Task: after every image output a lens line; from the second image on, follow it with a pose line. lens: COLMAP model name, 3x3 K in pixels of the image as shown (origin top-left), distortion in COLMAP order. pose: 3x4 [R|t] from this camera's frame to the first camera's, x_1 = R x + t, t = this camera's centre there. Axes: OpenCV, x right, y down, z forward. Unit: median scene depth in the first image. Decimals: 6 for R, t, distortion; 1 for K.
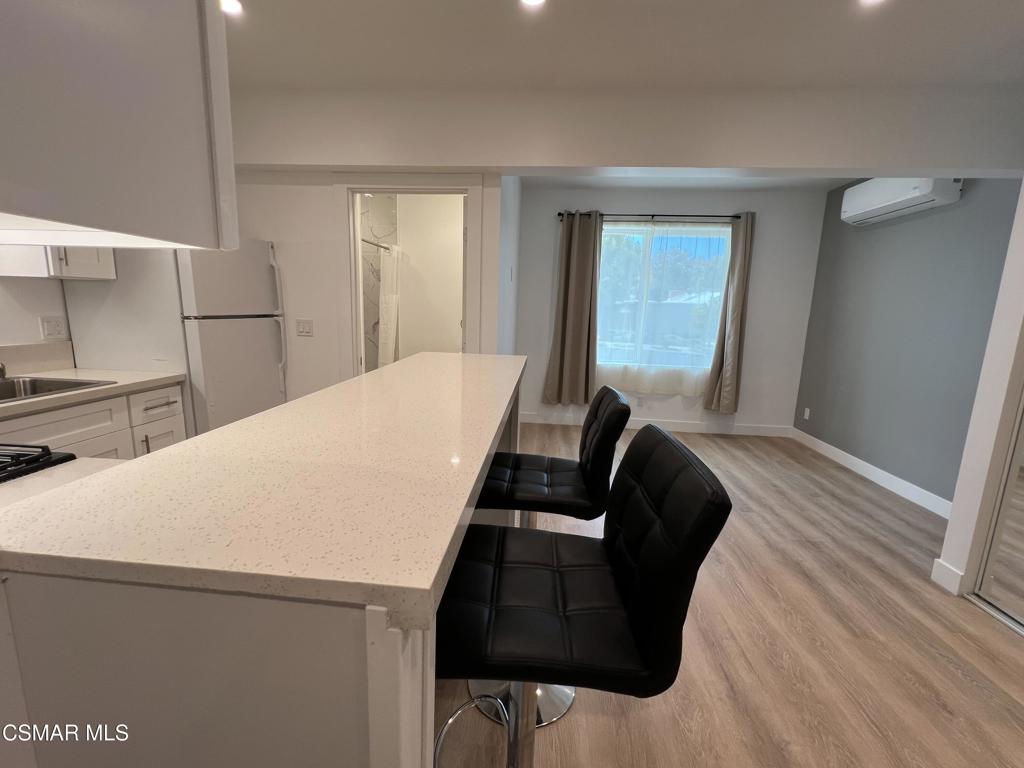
lens RADIAL K [[440.9, 0, 507.5], [0, 440.9, 382.6], [0, 0, 1]] dist [-0.005531, 0.001688]
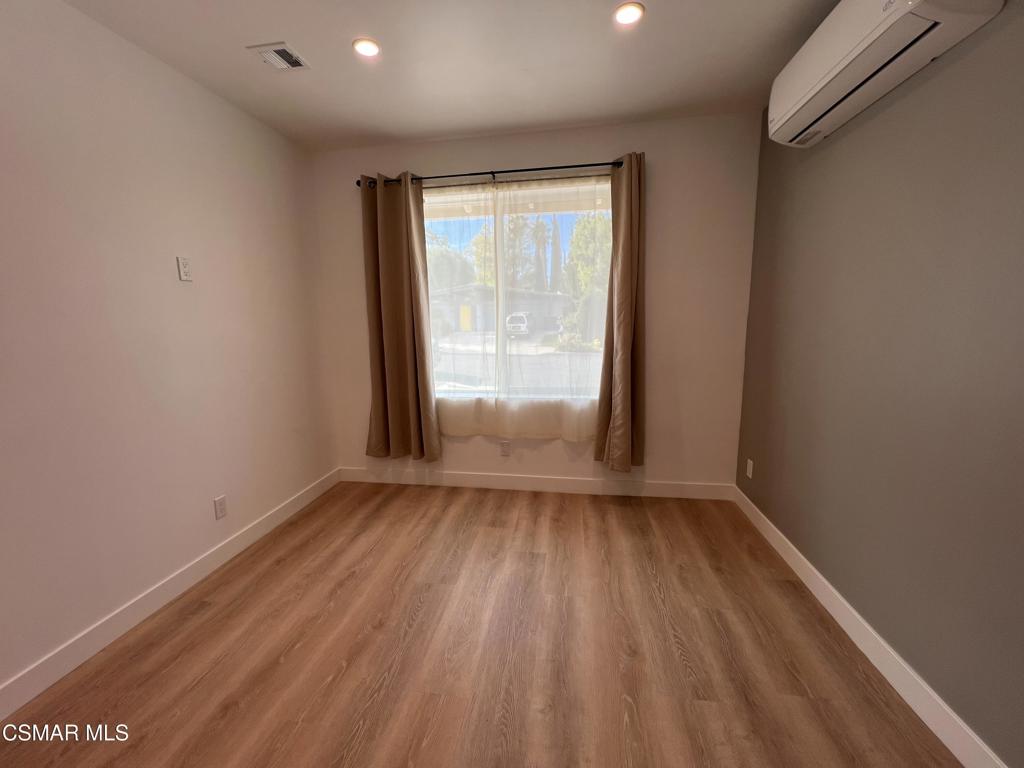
lens RADIAL K [[410.9, 0, 508.5], [0, 410.9, 382.5], [0, 0, 1]] dist [-0.003043, 0.000506]
pose [[0.996408, -0.038605, -0.075375, 0.484289], [0.037567, 0.999179, -0.015138, -0.069685], [0.075897, 0.012252, 0.997040, 0.487109]]
